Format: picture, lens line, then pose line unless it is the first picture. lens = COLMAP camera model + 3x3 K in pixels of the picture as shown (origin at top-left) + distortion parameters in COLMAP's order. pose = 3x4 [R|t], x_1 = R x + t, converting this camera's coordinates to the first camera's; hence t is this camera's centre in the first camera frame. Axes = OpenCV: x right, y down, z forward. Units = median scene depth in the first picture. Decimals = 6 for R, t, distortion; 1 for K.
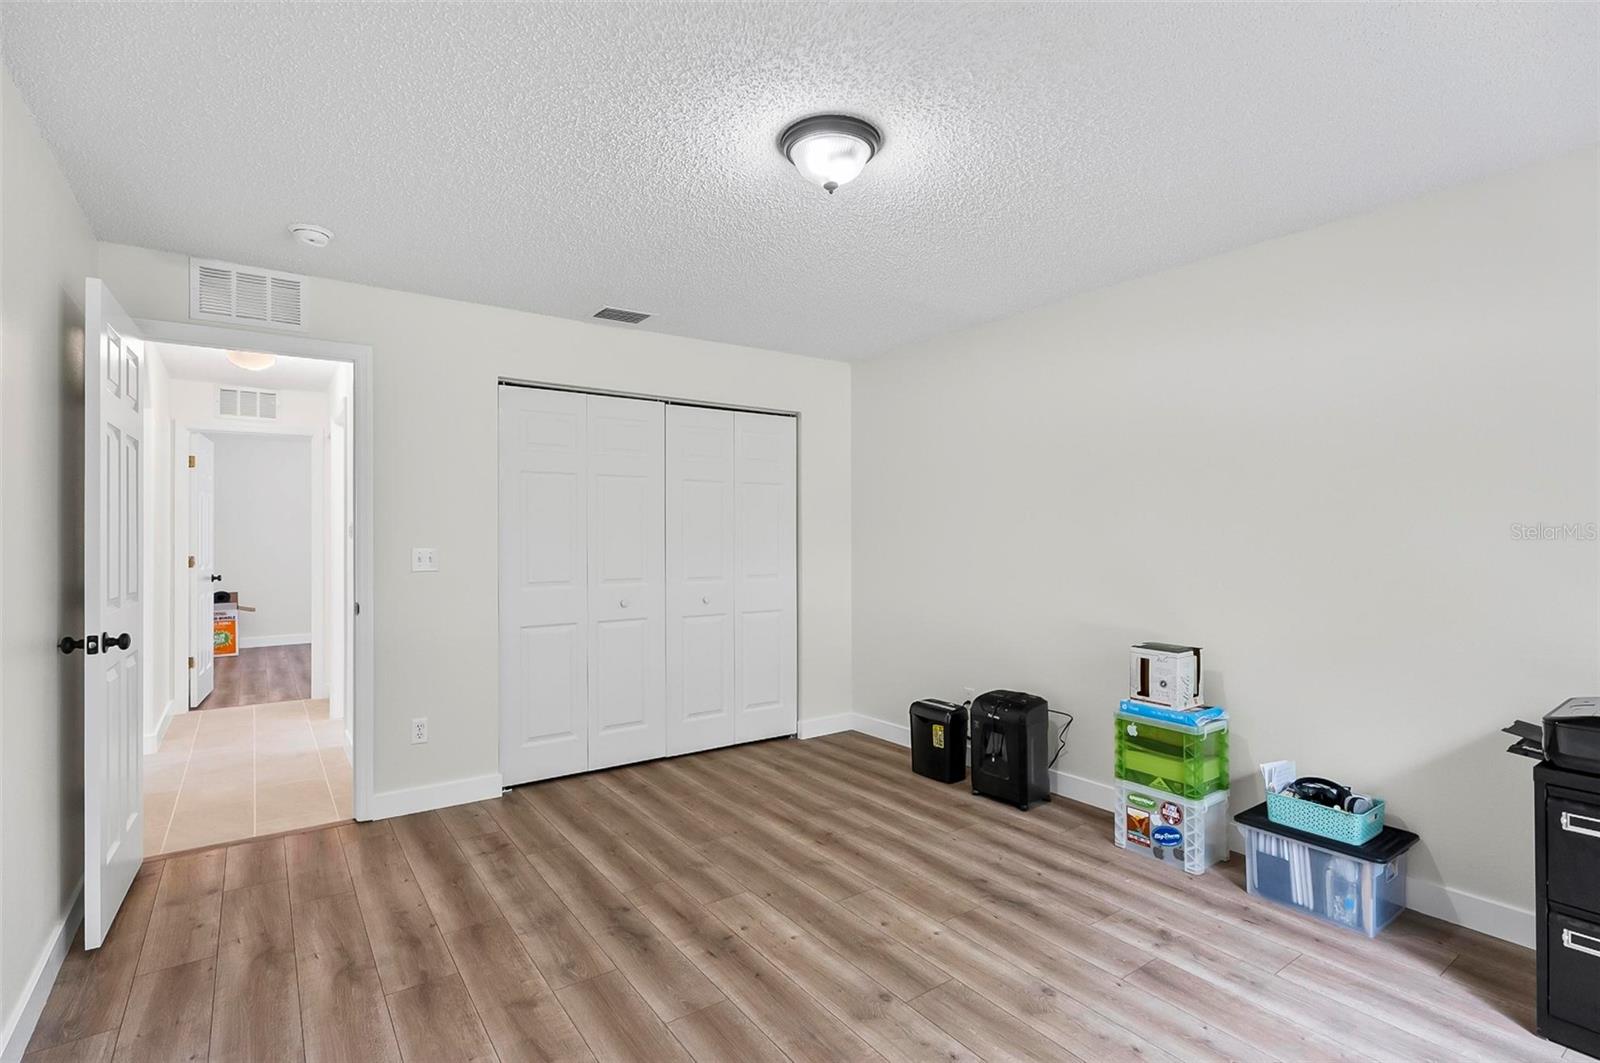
lens RADIAL K [[784.1, 0, 802.5], [0, 784.1, 547.4], [0, 0, 1]] dist [-0.000910, -0.001925]
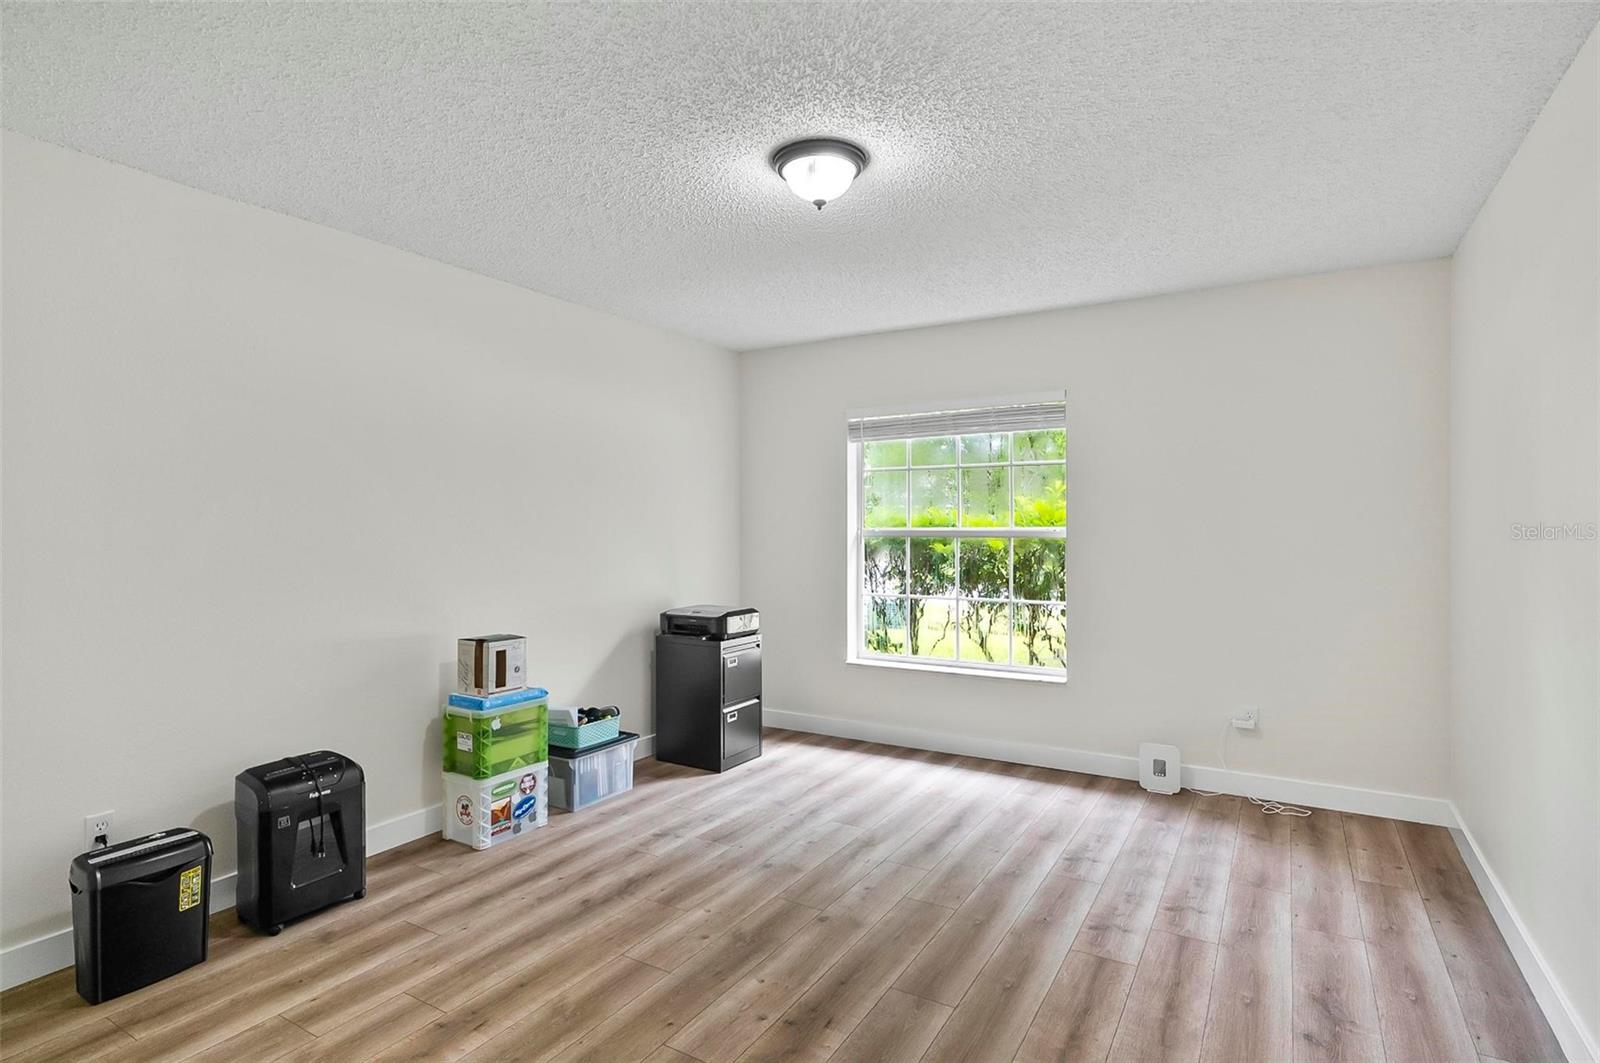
lens RADIAL K [[827.9, 0, 807.0], [0, 827.9, 529.2], [0, 0, 1]] dist [0.000127, 0.000525]
pose [[-0.429584, 0.002030, 0.903025, -0.780333], [0.018188, 0.999814, 0.006404, -0.019401], [-0.902844, 0.019175, -0.429541, 1.187376]]
